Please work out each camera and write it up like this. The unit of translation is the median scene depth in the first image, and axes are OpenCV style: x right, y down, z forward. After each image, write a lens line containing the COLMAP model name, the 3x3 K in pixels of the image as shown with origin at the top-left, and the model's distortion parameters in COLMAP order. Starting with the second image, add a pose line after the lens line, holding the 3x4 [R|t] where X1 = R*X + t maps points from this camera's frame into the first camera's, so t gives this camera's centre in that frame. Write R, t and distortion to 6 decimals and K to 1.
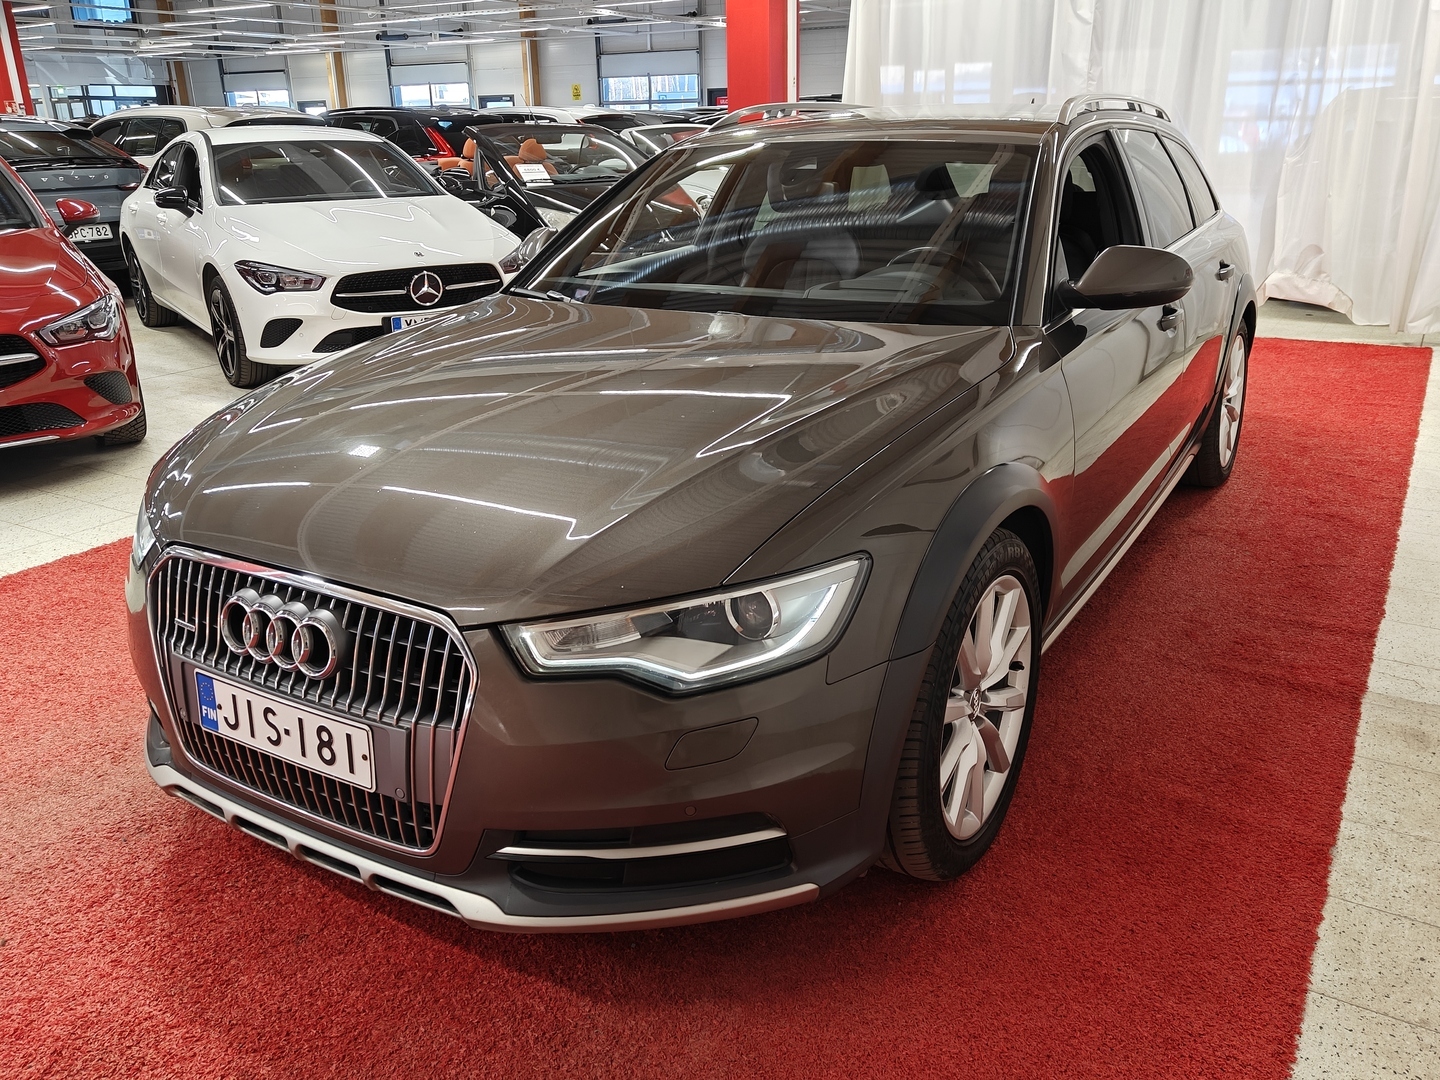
lens RADIAL K [[1166.1, 0, 720.0], [0, 1166.1, 540.0], [0, 0, 1]] dist [0.069981, -0.000324]
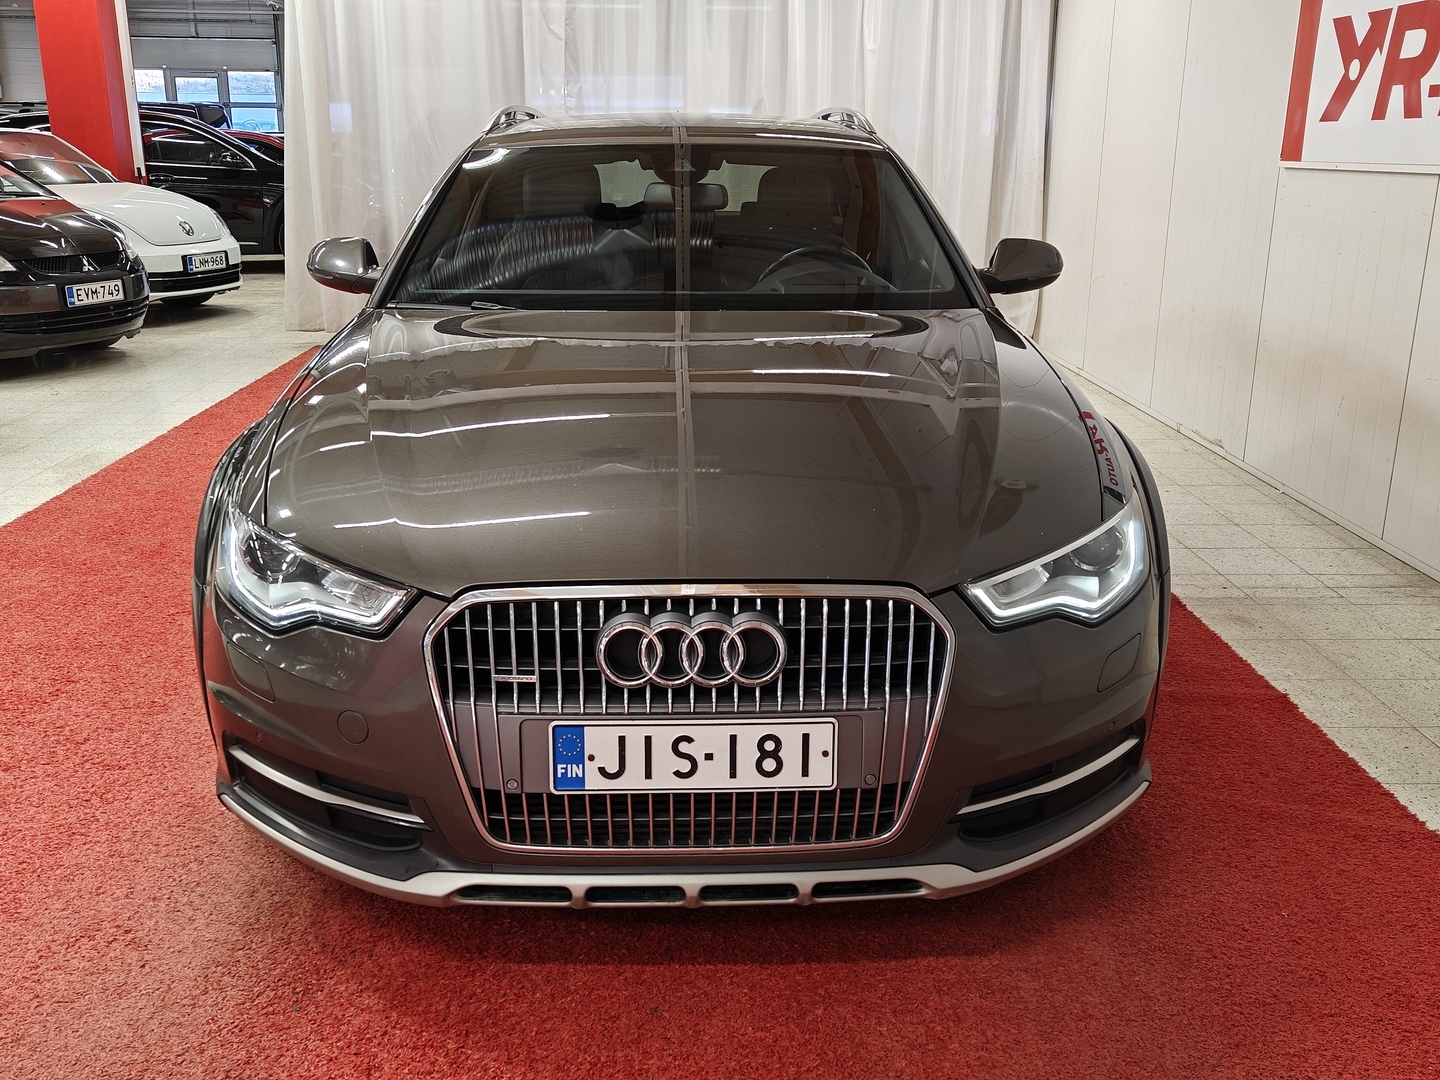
lens RADIAL K [[1352.7, 0, 720.0], [0, 1352.7, 540.0], [0, 0, 1]] dist [0.085424, -0.010076]
pose [[0.840630, -0.141337, 0.522843, -0.884016], [0.171541, 0.985131, -0.009500, 0.007761], [-0.513726, 0.097675, 0.852376, 0.077243]]
